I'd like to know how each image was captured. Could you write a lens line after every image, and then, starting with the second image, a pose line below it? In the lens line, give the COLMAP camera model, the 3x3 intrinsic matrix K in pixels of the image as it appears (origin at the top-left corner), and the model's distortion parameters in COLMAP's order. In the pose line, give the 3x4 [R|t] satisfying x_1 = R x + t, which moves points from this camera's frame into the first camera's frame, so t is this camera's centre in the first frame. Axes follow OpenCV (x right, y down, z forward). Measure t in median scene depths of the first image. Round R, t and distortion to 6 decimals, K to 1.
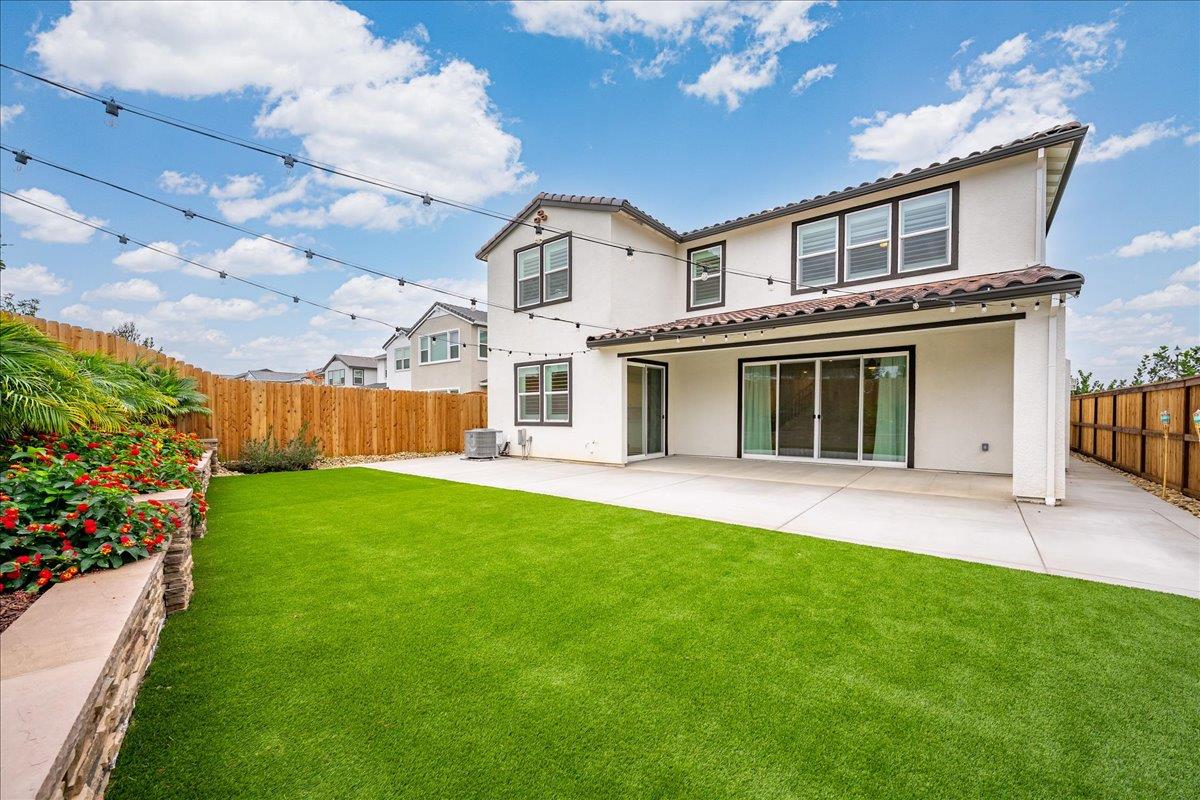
lens RADIAL K [[466.5, 0, 597.4], [0, 466.5, 409.1], [0, 0, 1]] dist [-0.000580, -0.000290]
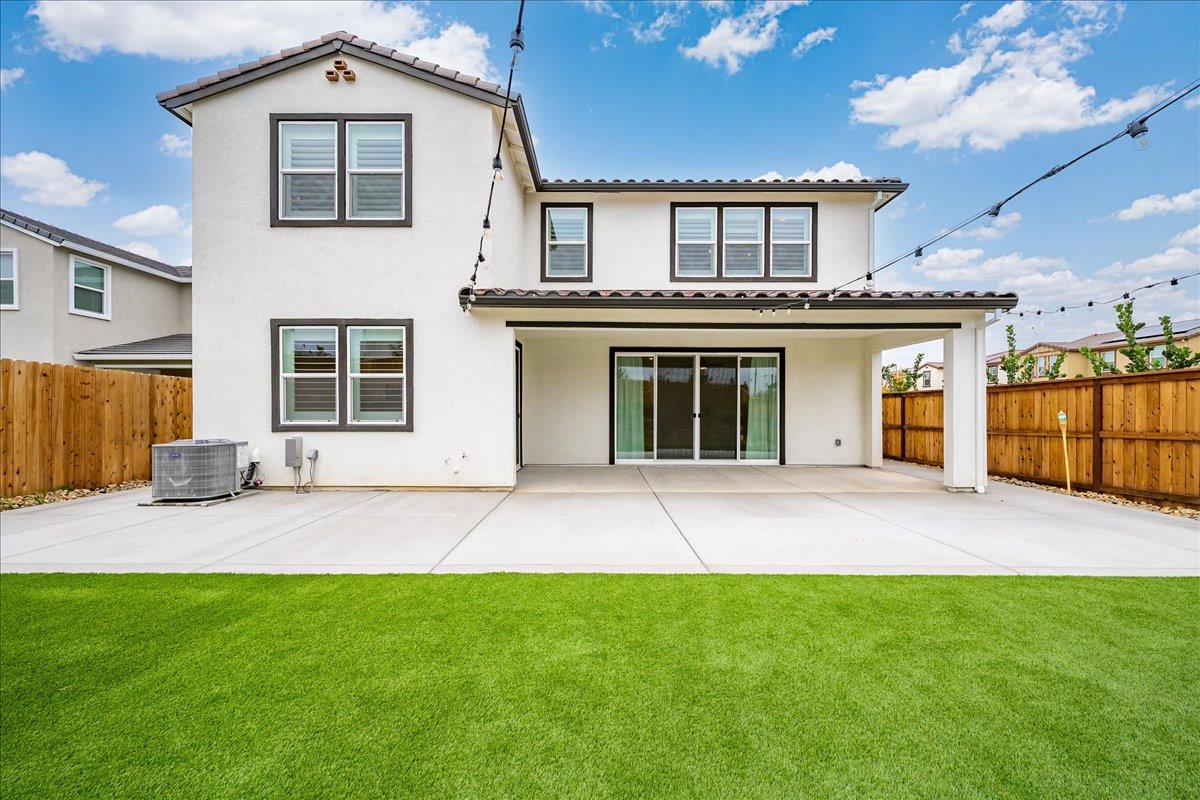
lens RADIAL K [[466.5, 0, 600.9], [0, 466.5, 410.3], [0, 0, 1]] dist [-0.000580, -0.000290]
pose [[0.774353, 0.006792, 0.632717, -0.248898], [-0.010260, 0.999946, 0.001822, 0.005638], [-0.632671, -0.007903, 0.774381, 0.362037]]
